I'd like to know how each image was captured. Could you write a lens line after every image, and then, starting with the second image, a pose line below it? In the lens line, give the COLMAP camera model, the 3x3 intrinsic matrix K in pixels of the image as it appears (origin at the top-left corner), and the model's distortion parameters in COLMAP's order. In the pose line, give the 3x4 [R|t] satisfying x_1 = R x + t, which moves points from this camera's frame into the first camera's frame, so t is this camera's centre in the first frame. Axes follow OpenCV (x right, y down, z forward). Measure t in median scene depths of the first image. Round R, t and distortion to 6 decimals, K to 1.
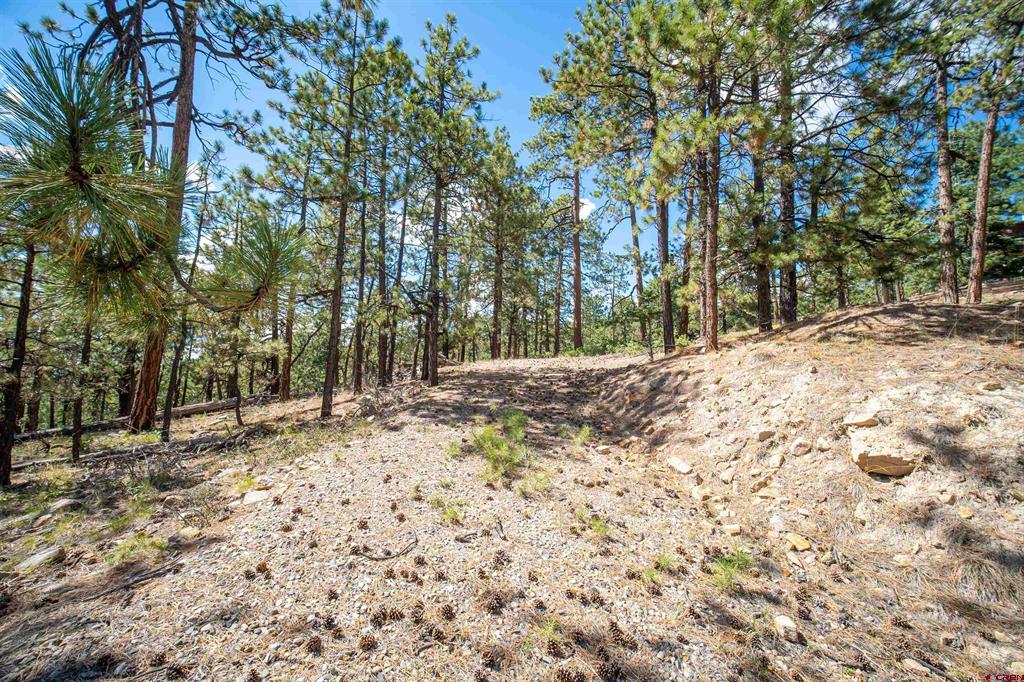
lens RADIAL K [[398.6, 0, 510.5], [0, 398.6, 338.3], [0, 0, 1]] dist [0.000651, -0.000141]
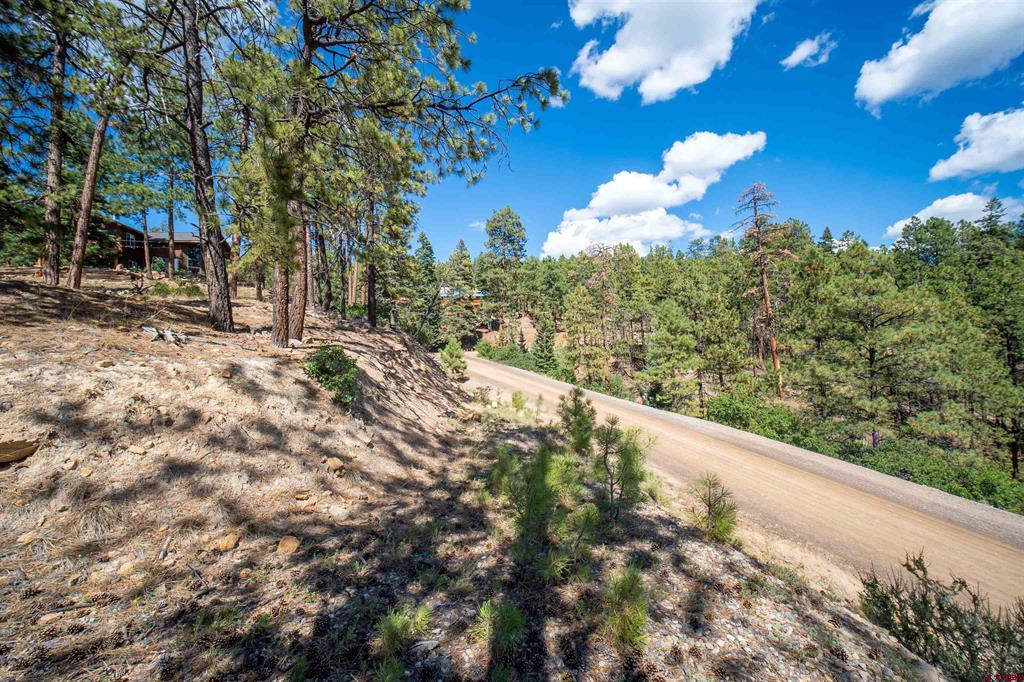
lens RADIAL K [[398.6, 0, 510.5], [0, 398.6, 338.3], [0, 0, 1]] dist [0.000651, -0.000141]
pose [[-0.137905, 0.009724, 0.990398, -0.147735], [-0.063052, 0.997837, -0.018577, -0.010378], [-0.988436, -0.065008, -0.136994, -0.038093]]
